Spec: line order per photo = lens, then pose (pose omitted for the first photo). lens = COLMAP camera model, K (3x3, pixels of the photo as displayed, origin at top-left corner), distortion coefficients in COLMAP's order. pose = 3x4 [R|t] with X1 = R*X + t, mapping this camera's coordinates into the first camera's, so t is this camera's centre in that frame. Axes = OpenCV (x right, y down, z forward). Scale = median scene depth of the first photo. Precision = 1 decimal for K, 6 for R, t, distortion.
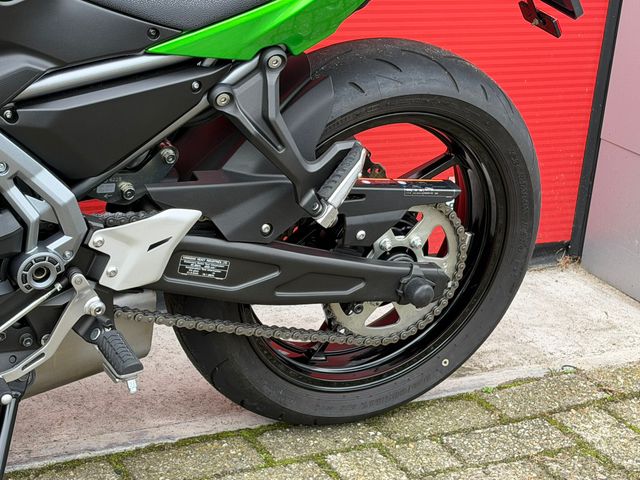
lens RADIAL K [[1458.0, 0, 320.2], [0, 1458.0, 252.5], [0, 0, 1]] dist [0.125580, 0.466468]
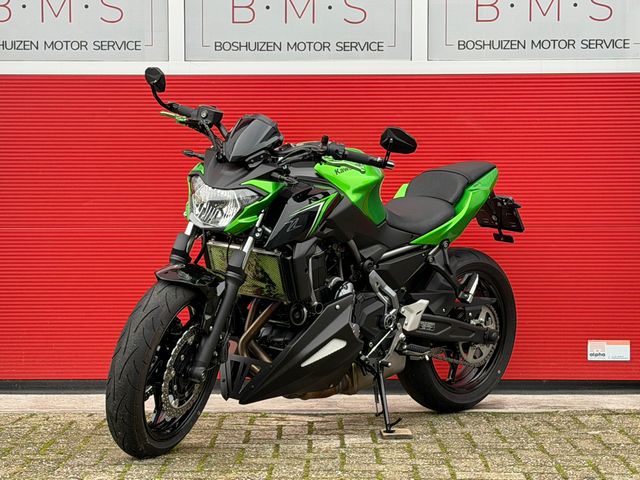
lens RADIAL K [[1560.8, 0, 320.5], [0, 1560.8, 241.1], [0, 0, 1]] dist [0.116816, -0.047793]
pose [[0.953494, -0.112605, 0.279588, -1.098314], [0.194675, 0.938236, -0.286033, 0.675590], [-0.230110, 0.327160, 0.916524, -1.708862]]
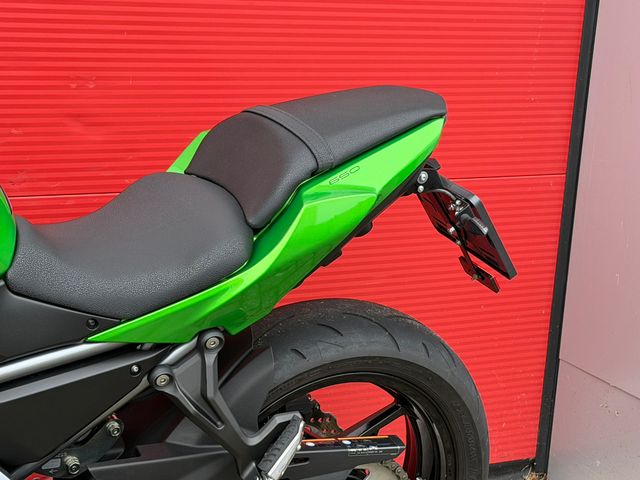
lens RADIAL K [[1458.0, 0, 320.2], [0, 1458.0, 252.5], [0, 0, 1]] dist [0.125580, 0.466468]
pose [[0.999775, -0.020727, -0.004445, 0.050535], [0.020205, 0.995179, -0.095976, -0.092388], [0.006413, 0.095865, 0.995374, -0.033596]]
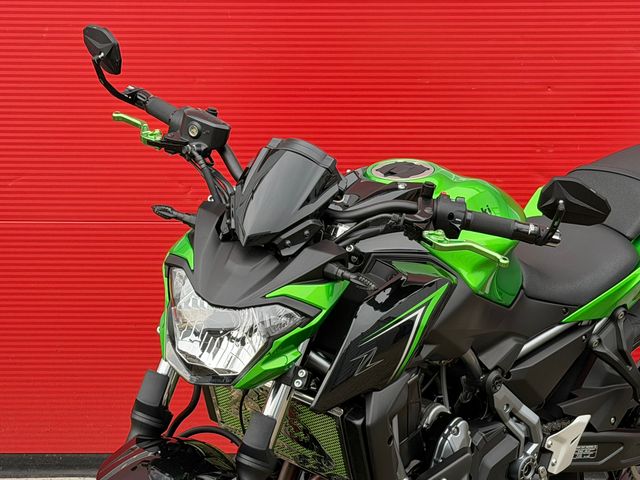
lens RADIAL K [[1567.8, 0, 319.5], [0, 1567.8, 253.8], [0, 0, 1]] dist [0.109240, 0.319930]
pose [[0.956185, -0.158367, 0.246233, -0.764372], [0.191753, 0.974327, -0.117976, -0.054036], [-0.221228, 0.160022, 0.962004, -0.616628]]
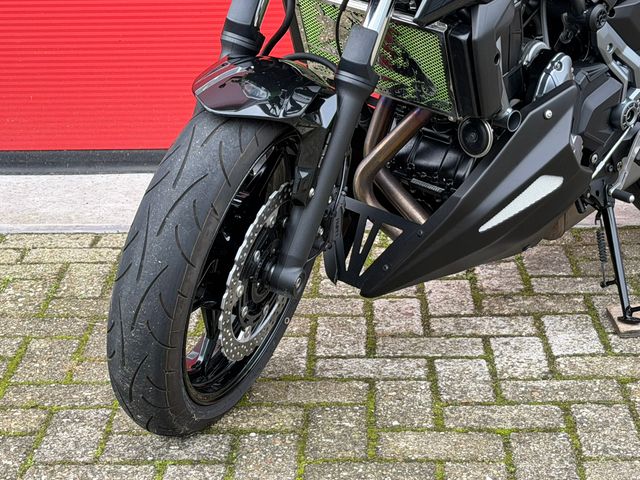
lens RADIAL K [[1567.8, 0, 319.5], [0, 1567.8, 253.8], [0, 0, 1]] dist [0.109240, 0.319930]
pose [[0.956883, -0.202957, 0.207807, -0.835572], [0.208334, 0.978049, -0.004085, 0.090674], [-0.202417, 0.047202, 0.978161, -0.506957]]
